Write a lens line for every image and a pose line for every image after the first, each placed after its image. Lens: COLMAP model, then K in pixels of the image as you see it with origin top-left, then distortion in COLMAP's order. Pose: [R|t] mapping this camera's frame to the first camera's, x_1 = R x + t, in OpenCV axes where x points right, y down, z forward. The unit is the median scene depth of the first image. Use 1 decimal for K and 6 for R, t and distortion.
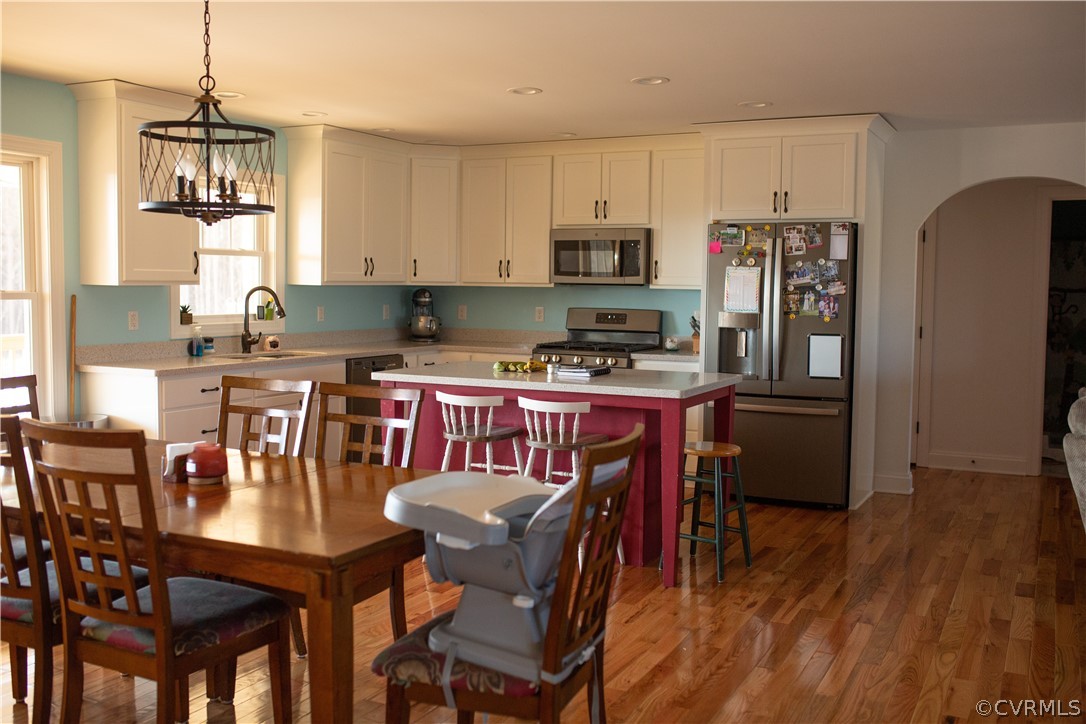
lens RADIAL K [[1030.1, 0, 543.0], [0, 1030.1, 362.0], [0, 0, 1]] dist [-0.038714, 0.020532]
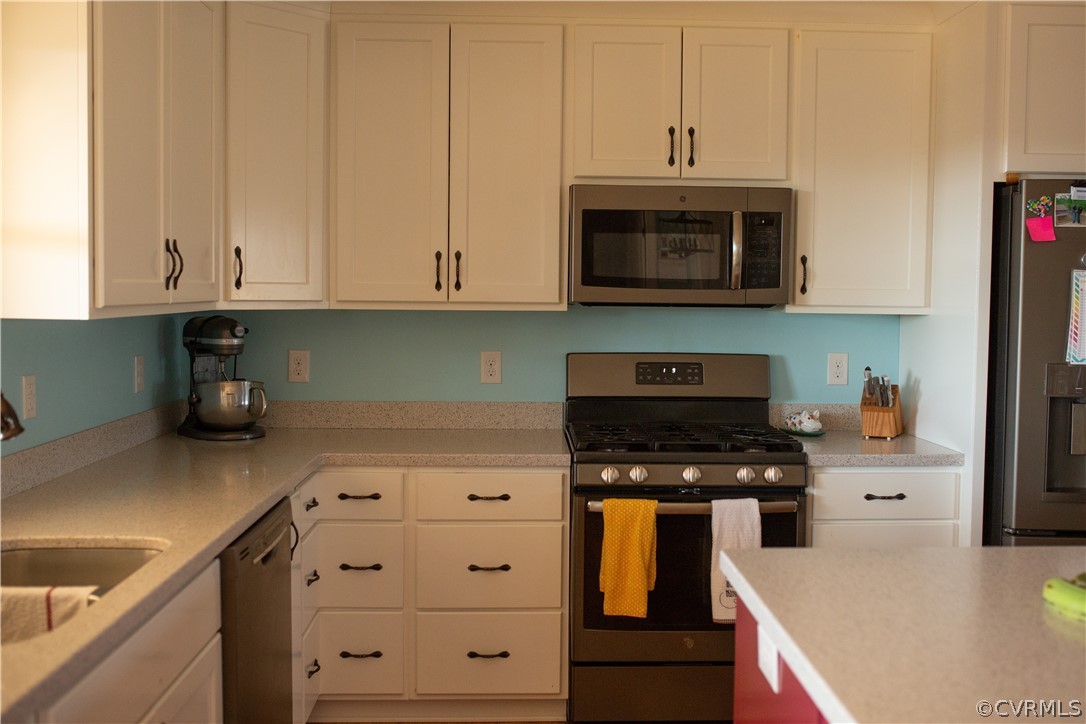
lens RADIAL K [[1030.1, 0, 543.0], [0, 1030.1, 362.0], [0, 0, 1]] dist [-0.038714, 0.020532]
pose [[0.869704, -0.038201, 0.492093, -0.229687], [0.039500, 0.999189, 0.007757, -0.054464], [-0.491991, 0.012692, 0.870508, 0.609264]]
